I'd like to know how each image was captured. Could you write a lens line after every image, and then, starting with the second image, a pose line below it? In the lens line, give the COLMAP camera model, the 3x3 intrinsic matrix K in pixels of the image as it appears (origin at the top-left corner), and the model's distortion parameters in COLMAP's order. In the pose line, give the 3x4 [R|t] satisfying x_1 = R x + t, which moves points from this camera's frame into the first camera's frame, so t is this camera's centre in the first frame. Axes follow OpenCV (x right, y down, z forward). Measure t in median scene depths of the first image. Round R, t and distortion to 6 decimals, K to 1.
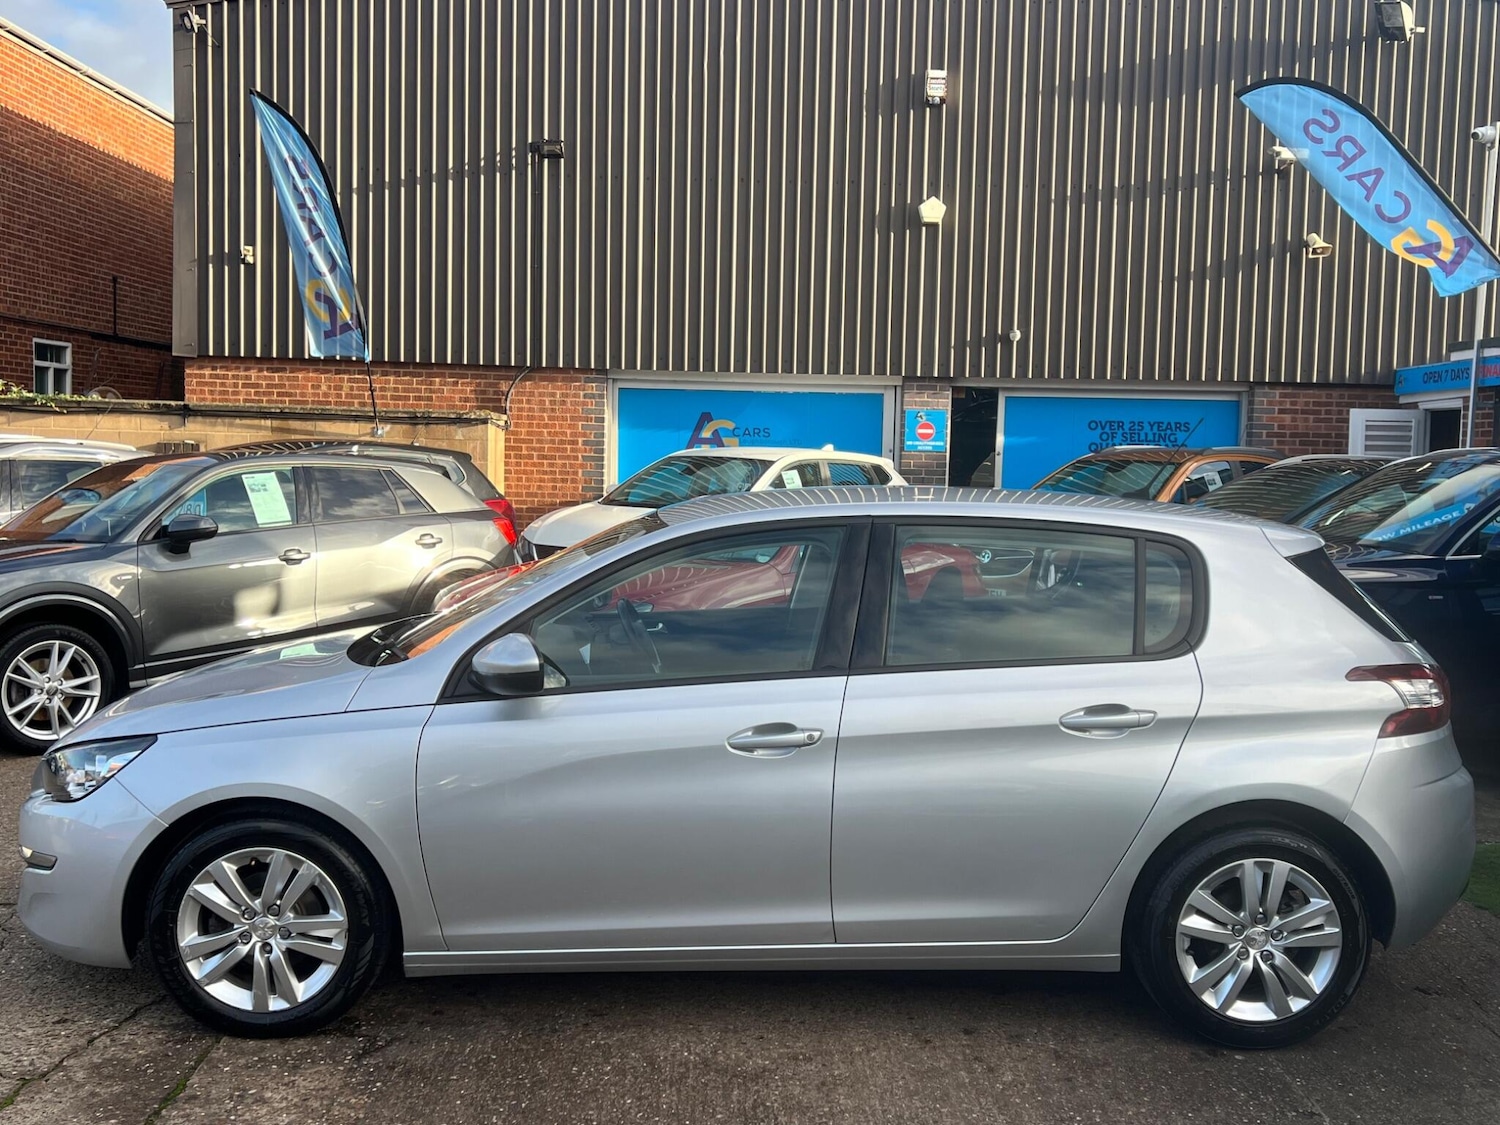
lens RADIAL K [[1415.8, 0, 759.4], [0, 1415.8, 564.9], [0, 0, 1]] dist [0.023147, 0.000000]
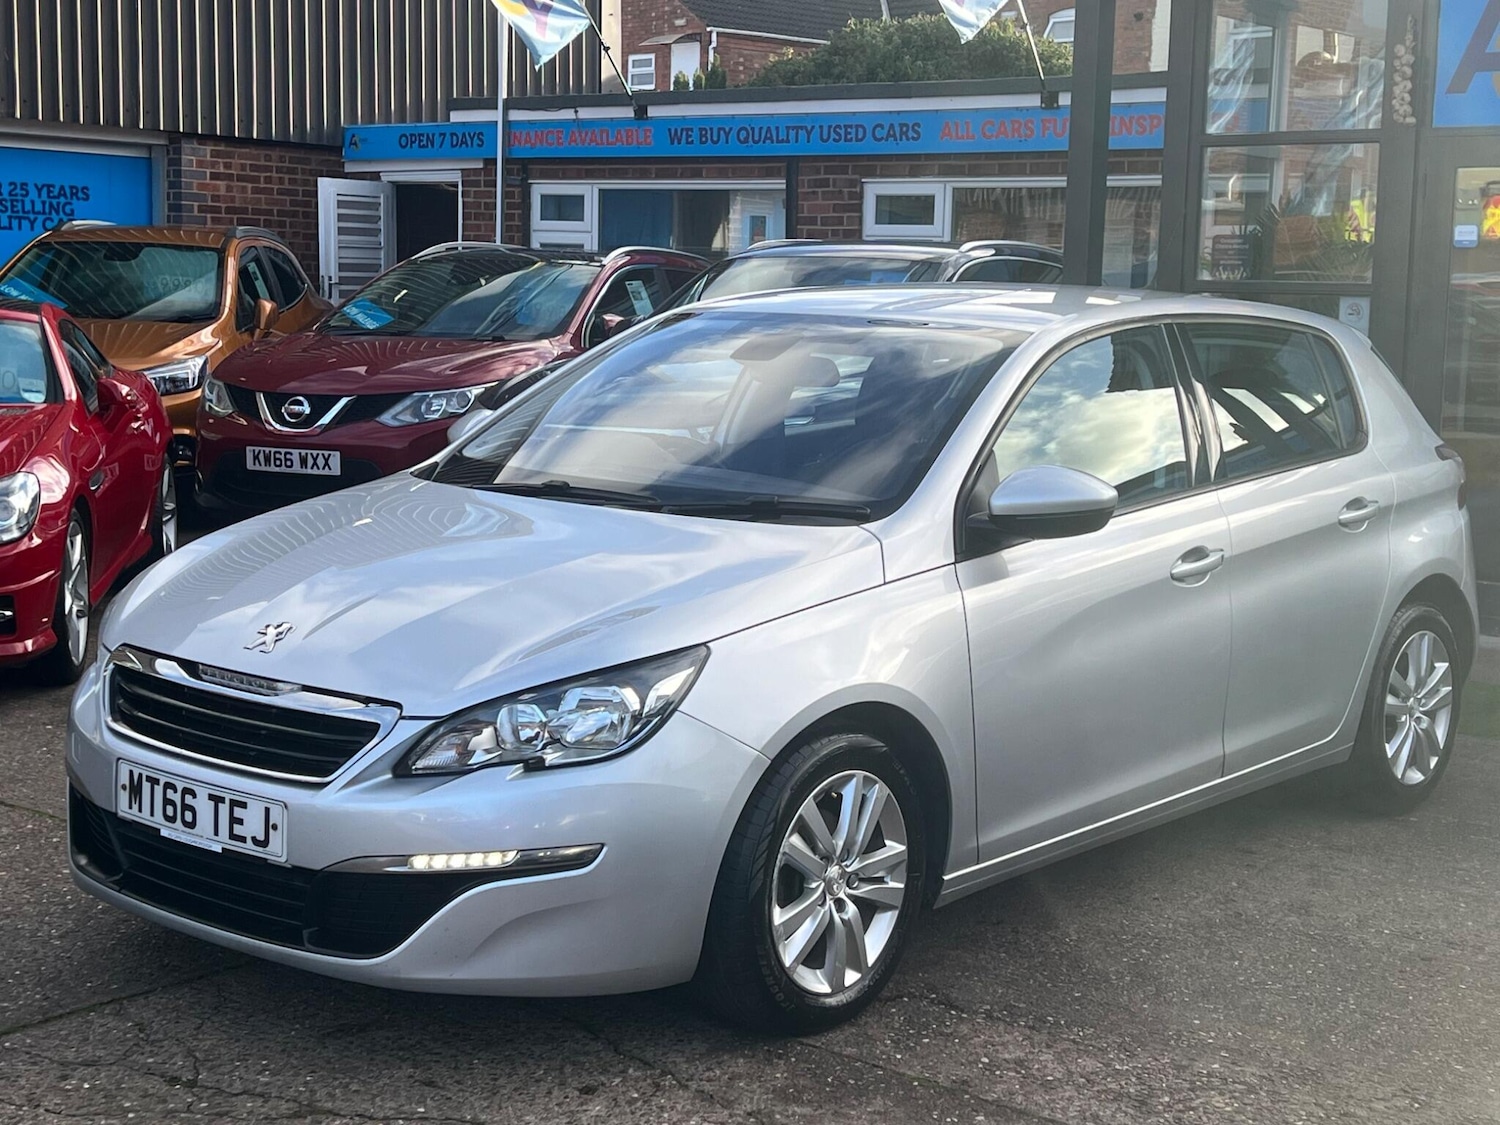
lens RADIAL K [[2122.3, 0, 760.6], [0, 2122.3, 555.1], [0, 0, 1]] dist [0.036816, 0.000000]
pose [[0.681987, -0.093383, 0.725378, -0.243202], [0.040536, 0.995117, 0.089997, -0.003289], [-0.730240, -0.031973, 0.682442, 0.057875]]
